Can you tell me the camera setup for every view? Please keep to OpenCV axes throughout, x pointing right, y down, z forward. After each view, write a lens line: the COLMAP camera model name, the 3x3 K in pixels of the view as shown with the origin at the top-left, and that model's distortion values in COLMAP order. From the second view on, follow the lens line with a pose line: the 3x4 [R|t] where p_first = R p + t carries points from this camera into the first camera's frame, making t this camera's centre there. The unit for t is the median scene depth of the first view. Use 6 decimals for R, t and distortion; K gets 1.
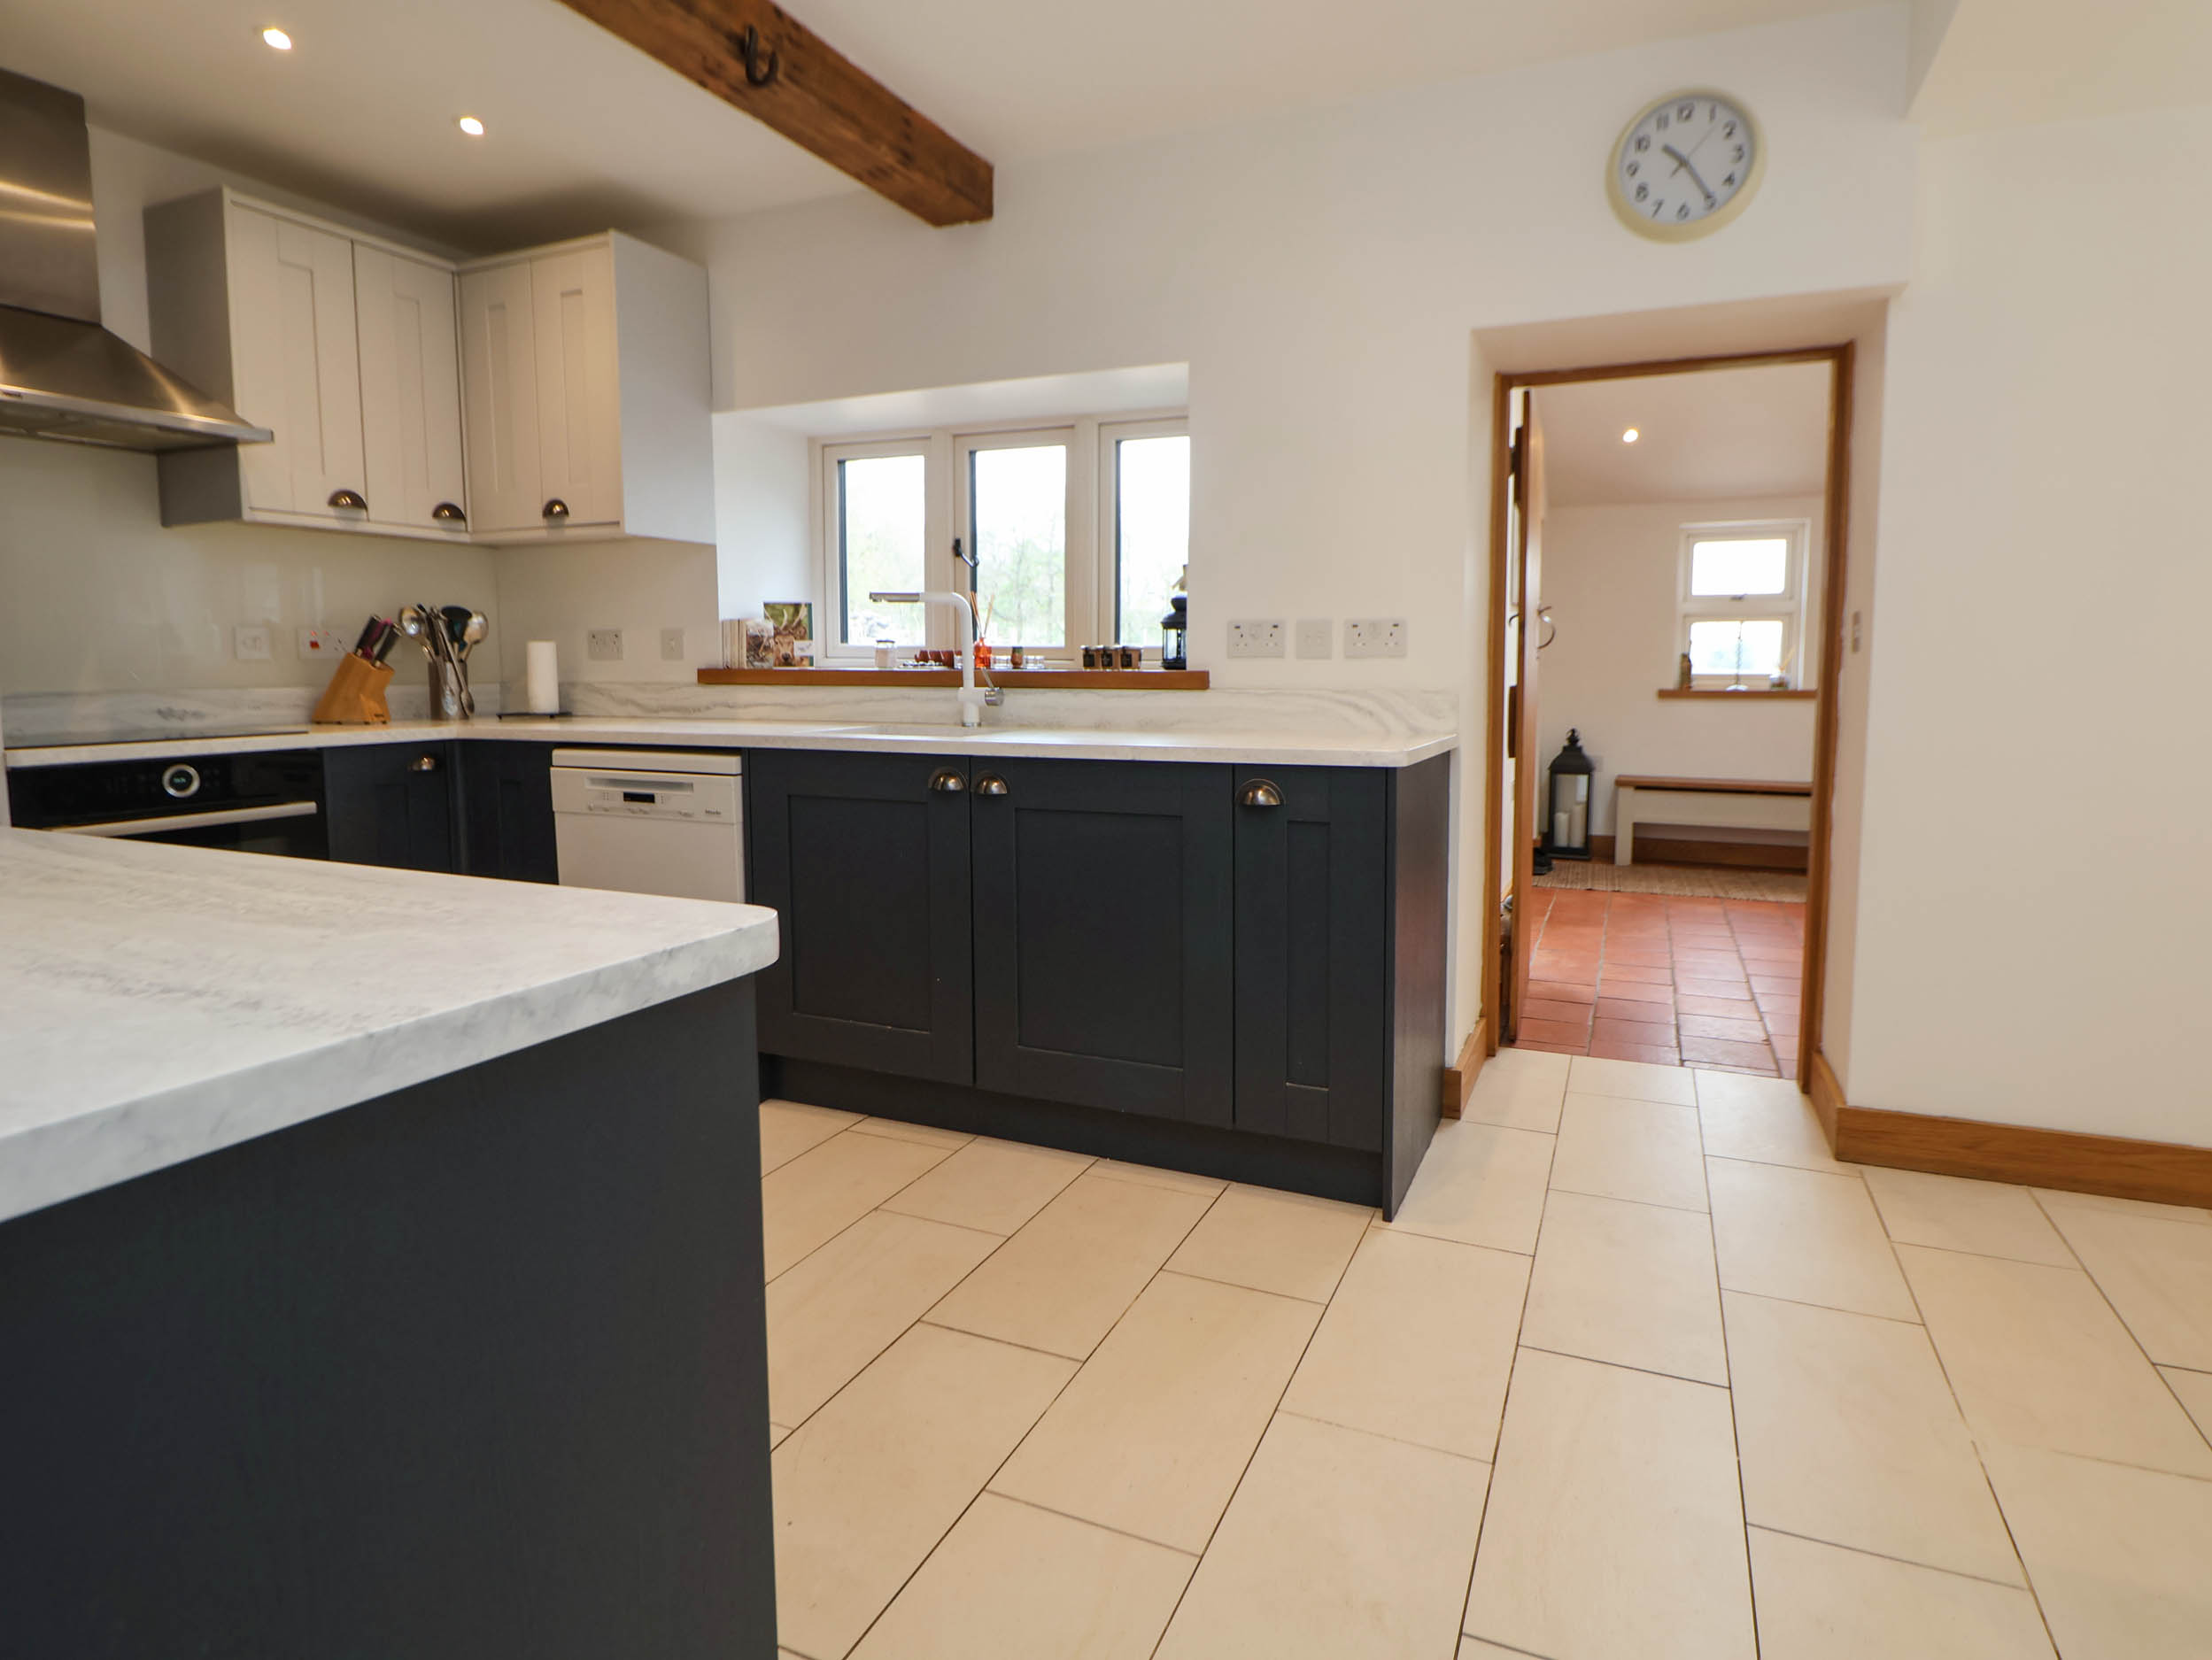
lens RADIAL K [[1180.3, 0, 1148.9], [0, 1180.3, 768.2], [0, 0, 1]] dist [0.007134, -0.016380]
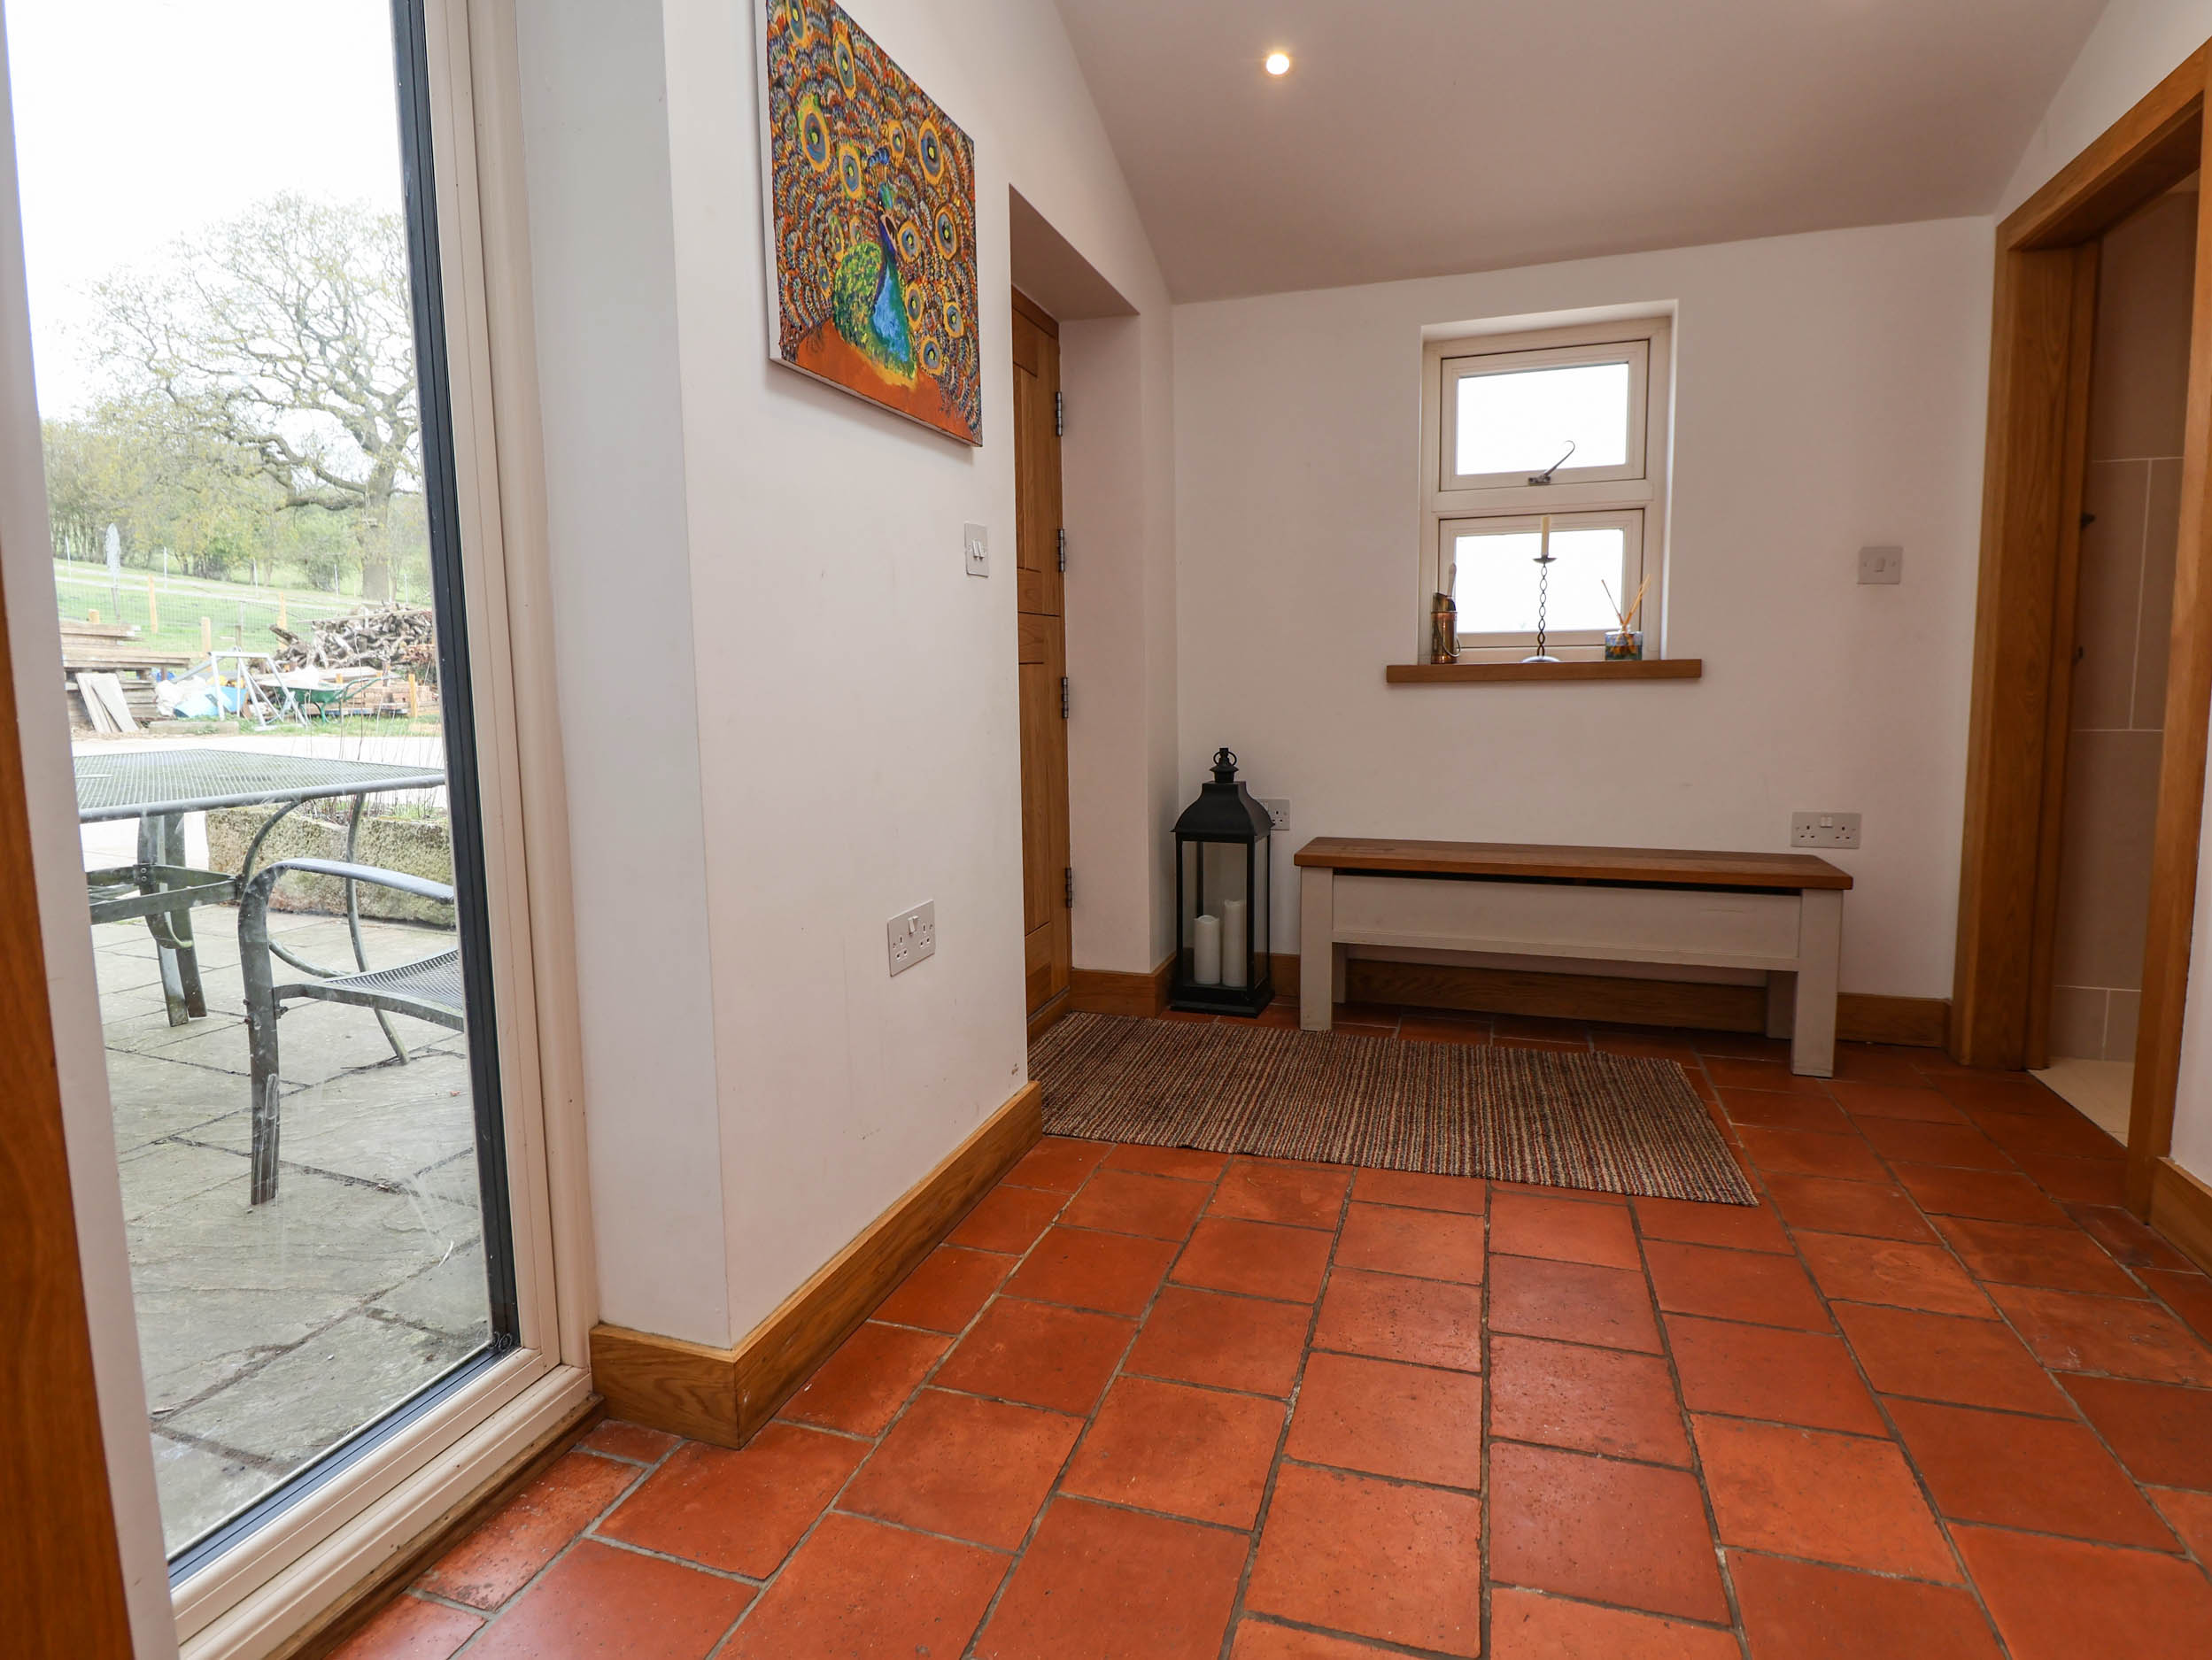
lens RADIAL K [[1180.3, 0, 1093.9], [0, 1180.3, 788.1], [0, 0, 1]] dist [0.007134, -0.016380]
pose [[0.997398, -0.026397, 0.067079, 0.526515], [0.024791, 0.999389, 0.024657, -0.058469], [-0.067689, -0.022930, 0.997443, 0.985697]]
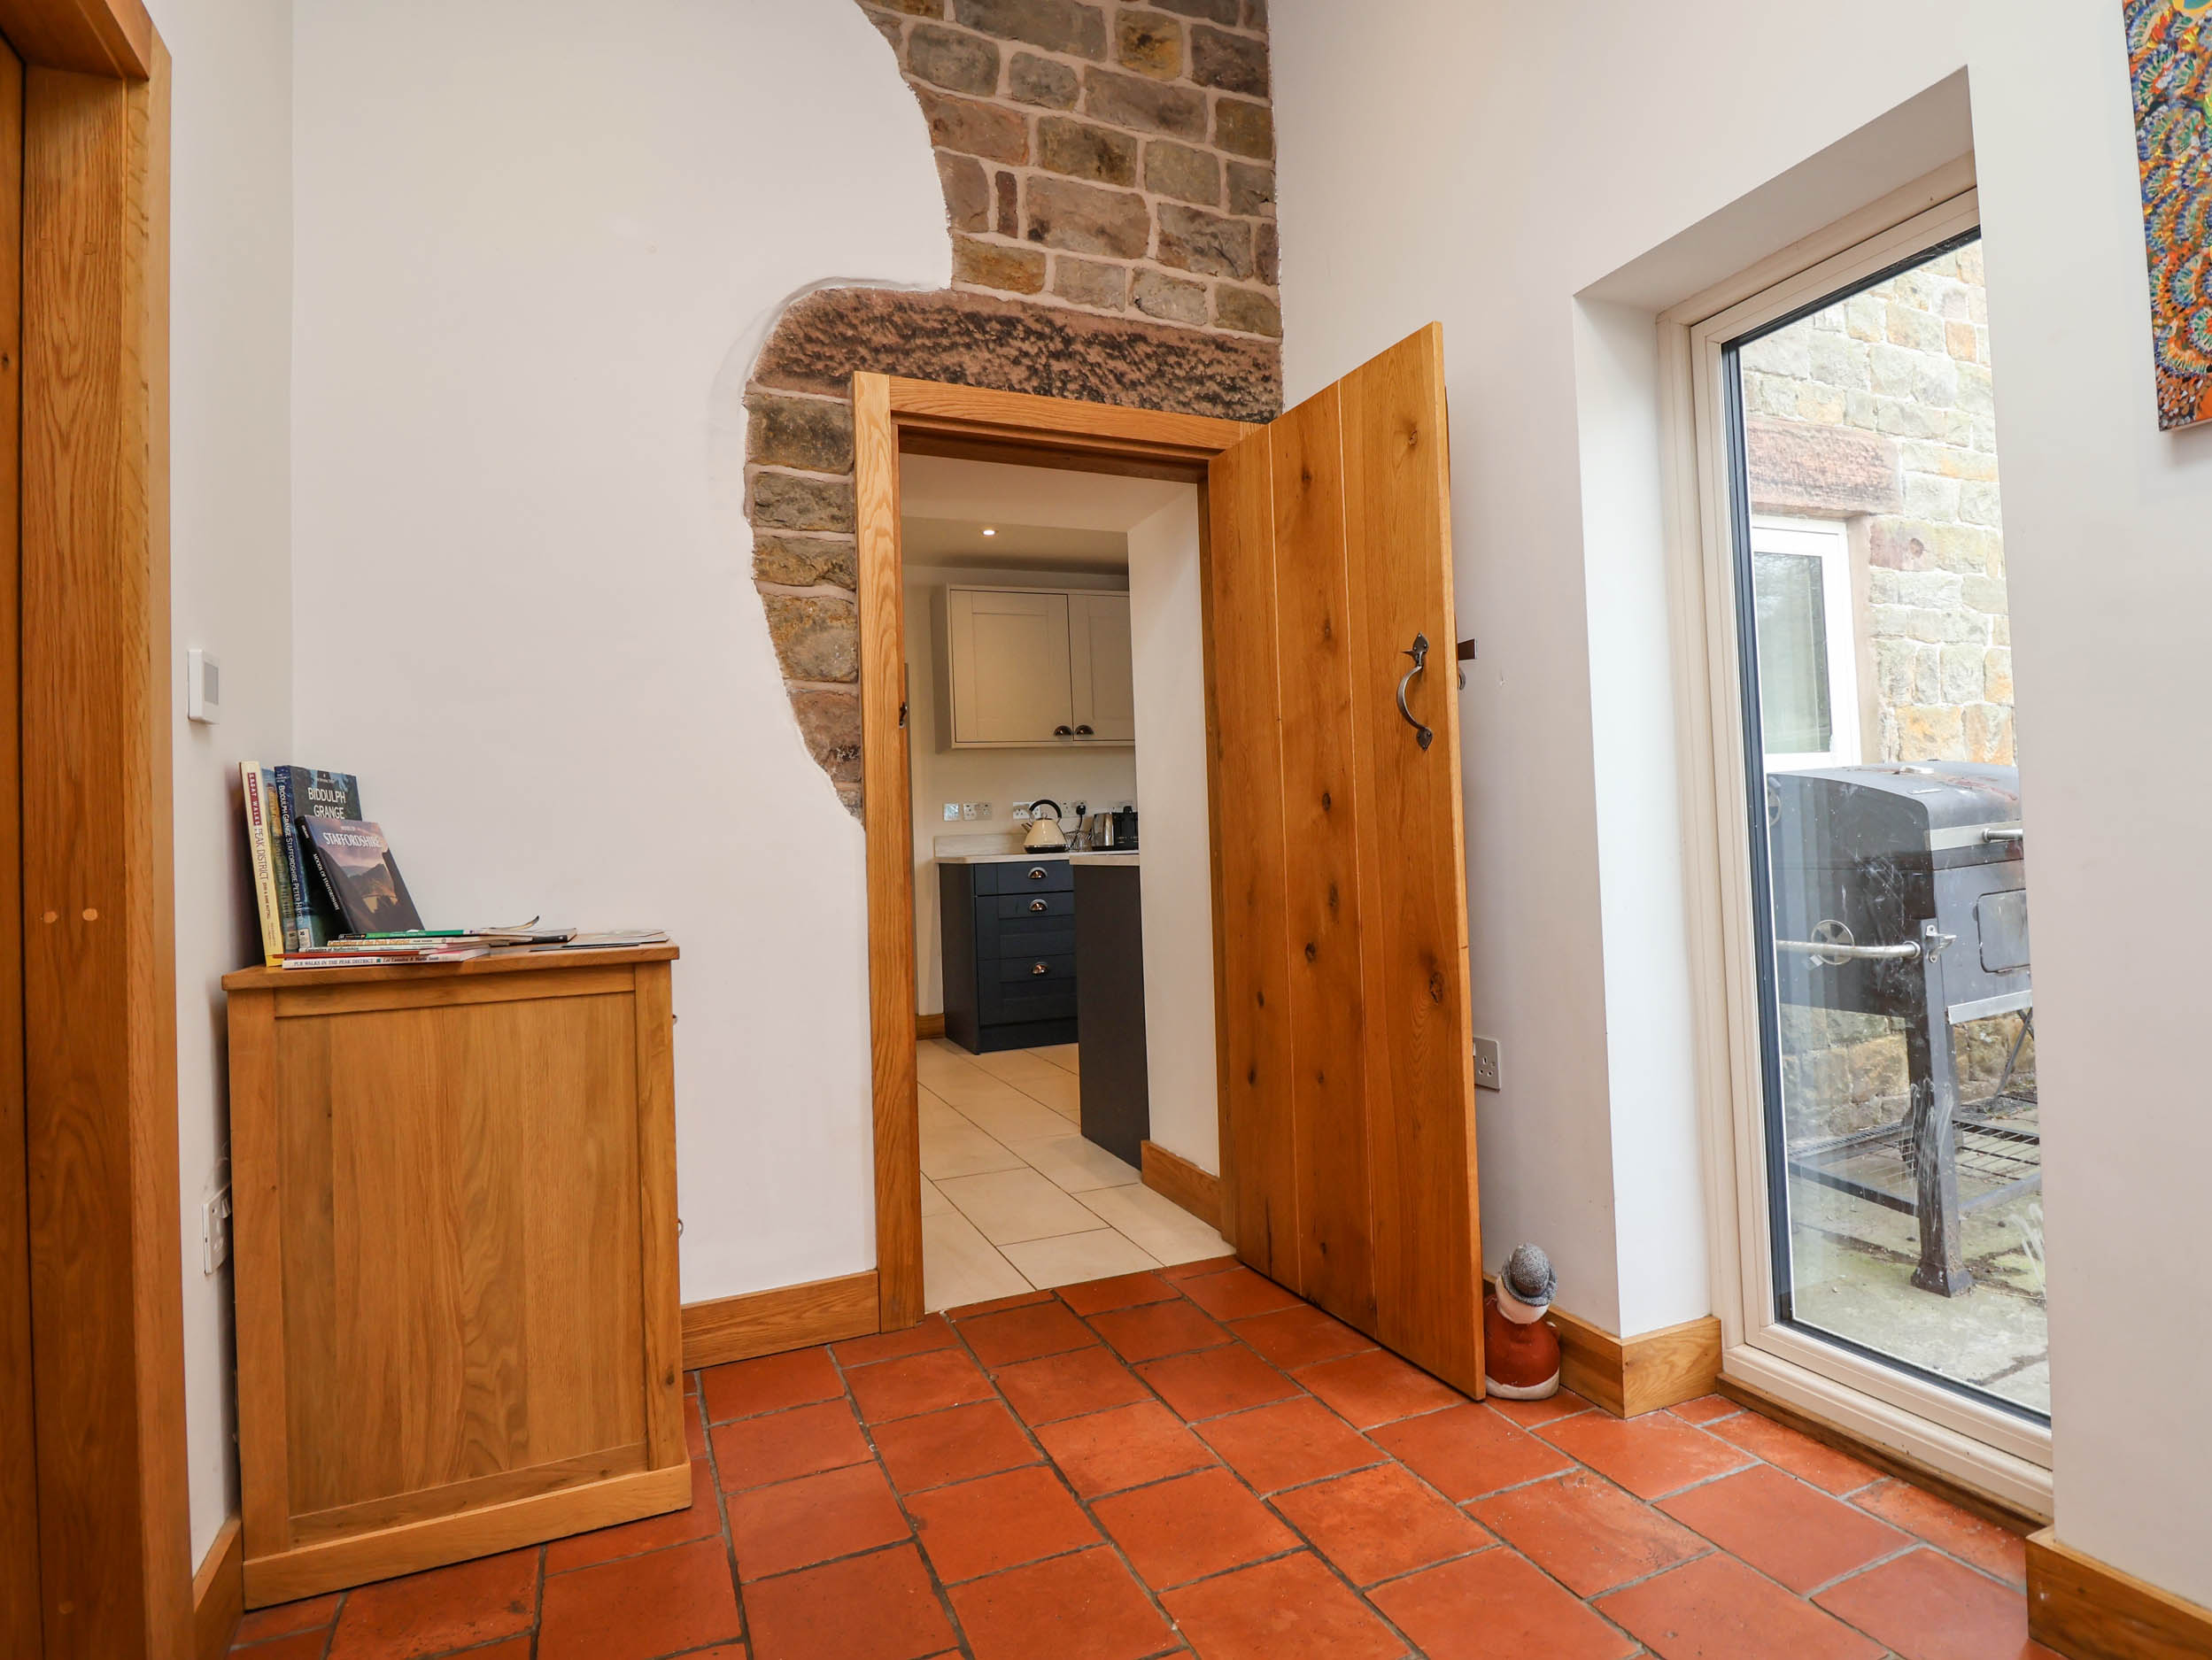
lens RADIAL K [[1180.3, 0, 1112.2], [0, 1180.3, 814.0], [0, 0, 1]] dist [0.007134, -0.016380]
pose [[-0.698669, 0.009004, -0.715388, 0.903651], [-0.028397, 0.998784, 0.040305, -0.096767], [0.714881, 0.048474, -0.697564, 1.436985]]
